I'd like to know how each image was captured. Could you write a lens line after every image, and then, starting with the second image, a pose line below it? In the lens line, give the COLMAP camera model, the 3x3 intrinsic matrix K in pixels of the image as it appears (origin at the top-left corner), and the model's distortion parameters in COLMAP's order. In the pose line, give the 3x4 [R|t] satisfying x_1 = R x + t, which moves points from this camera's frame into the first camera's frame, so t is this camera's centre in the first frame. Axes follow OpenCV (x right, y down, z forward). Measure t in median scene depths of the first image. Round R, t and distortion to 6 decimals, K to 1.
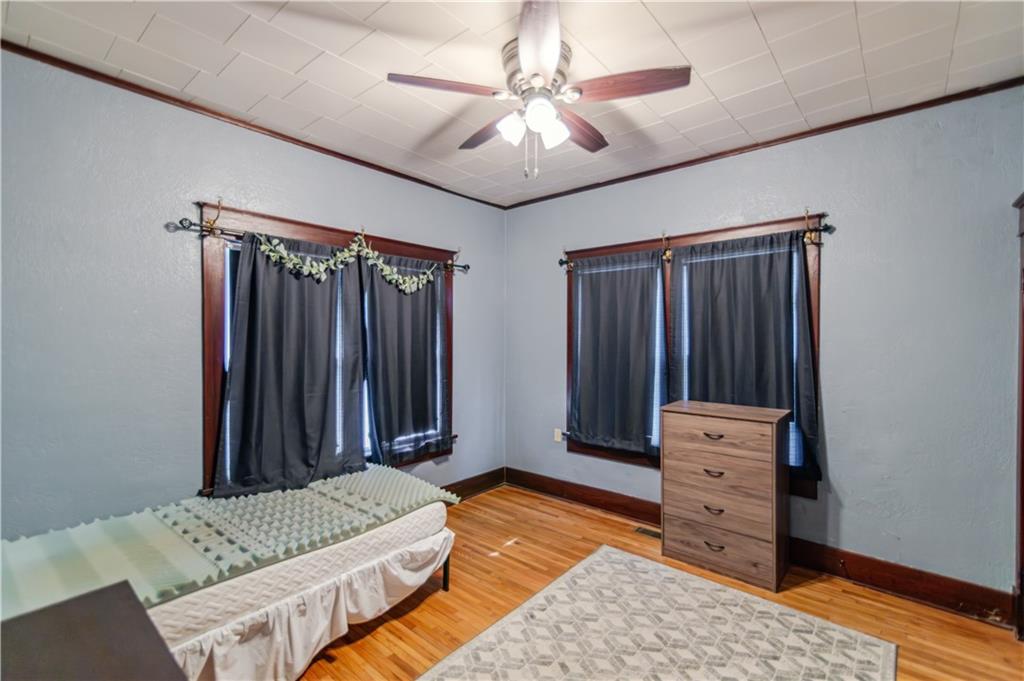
lens RADIAL K [[459.6, 0, 524.5], [0, 459.6, 335.3], [0, 0, 1]] dist [0.021461, -0.001934]
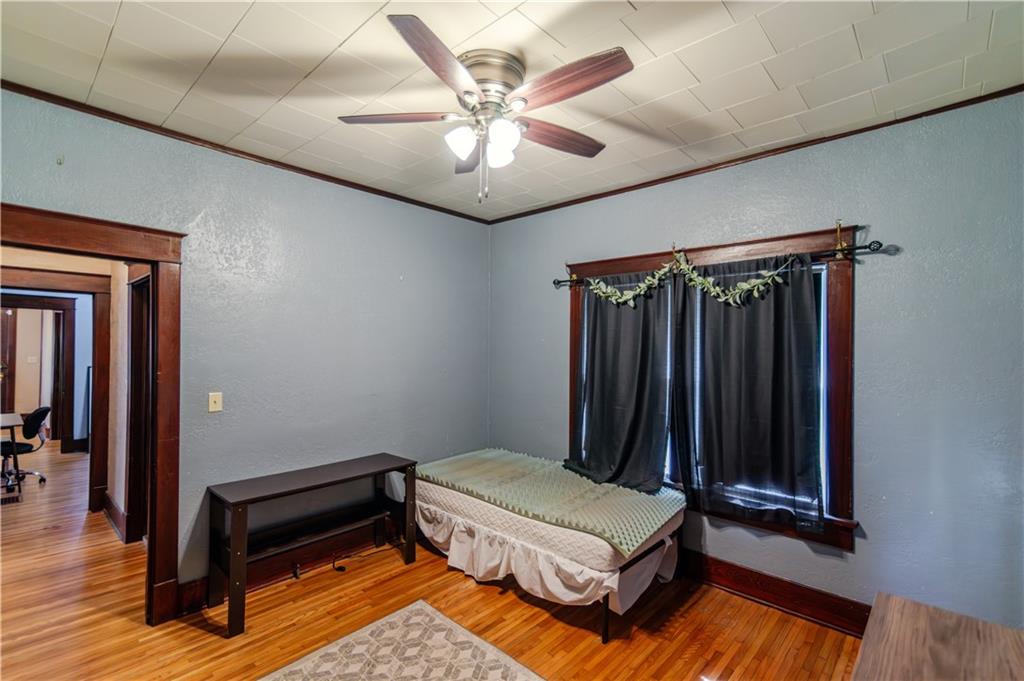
lens RADIAL K [[459.6, 0, 511.8], [0, 459.6, 342.4], [0, 0, 1]] dist [0.021461, -0.001934]
pose [[-0.057266, -0.004792, -0.998347, 0.912631], [-0.004365, 0.999980, -0.004550, -0.037718], [0.998349, 0.004097, -0.057285, 1.053648]]
